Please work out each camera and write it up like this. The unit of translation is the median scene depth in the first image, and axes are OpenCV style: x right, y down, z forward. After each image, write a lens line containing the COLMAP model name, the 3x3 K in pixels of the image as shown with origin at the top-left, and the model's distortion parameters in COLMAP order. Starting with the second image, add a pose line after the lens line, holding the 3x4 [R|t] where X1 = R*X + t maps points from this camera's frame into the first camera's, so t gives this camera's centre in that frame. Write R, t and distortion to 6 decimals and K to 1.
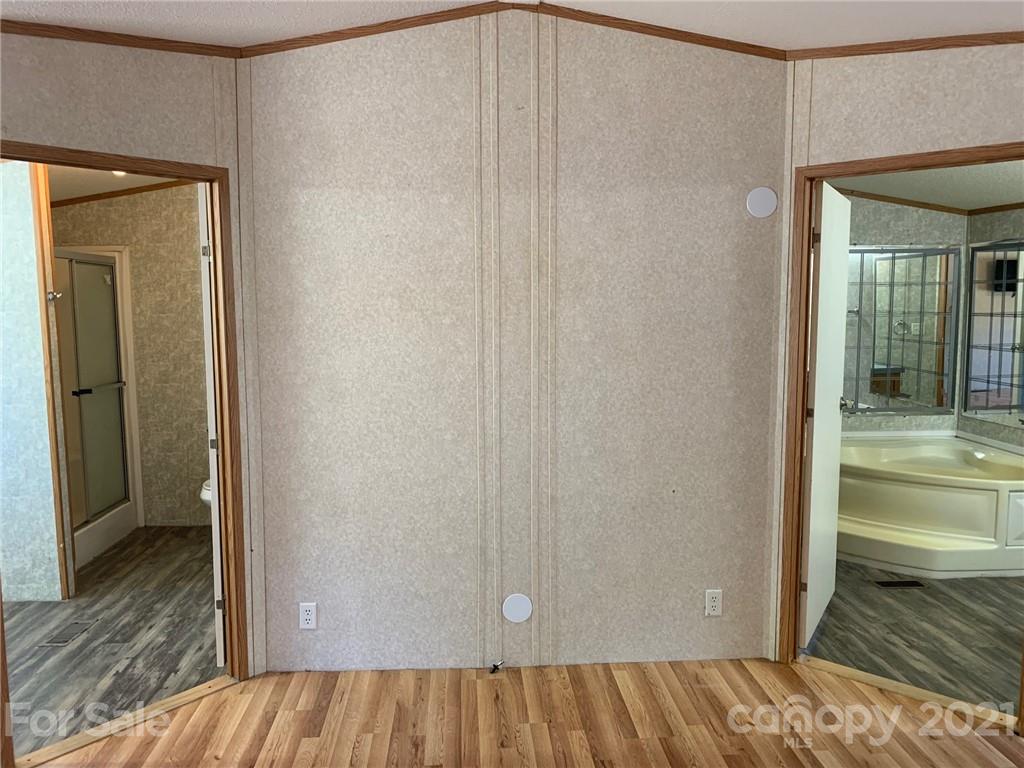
lens RADIAL K [[787.4, 0, 508.3], [0, 787.4, 389.2], [0, 0, 1]] dist [0.046285, -0.067141]
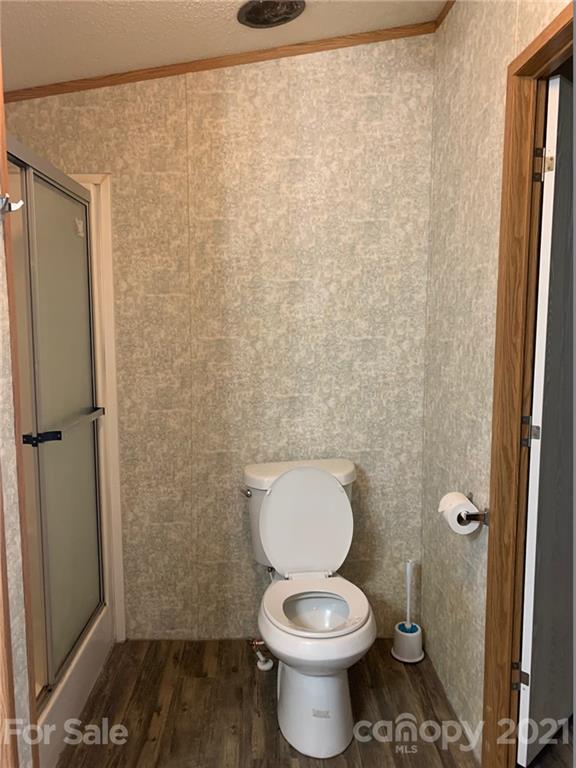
lens RADIAL K [[590.5, 0, 296.4], [0, 590.5, 384.5], [0, 0, 1]] dist [0.046285, -0.067141]
pose [[0.999847, 0.010970, -0.013654, -0.327975], [-0.010859, 0.999908, 0.008135, -0.030836], [0.013742, -0.007985, 0.999874, 0.552445]]
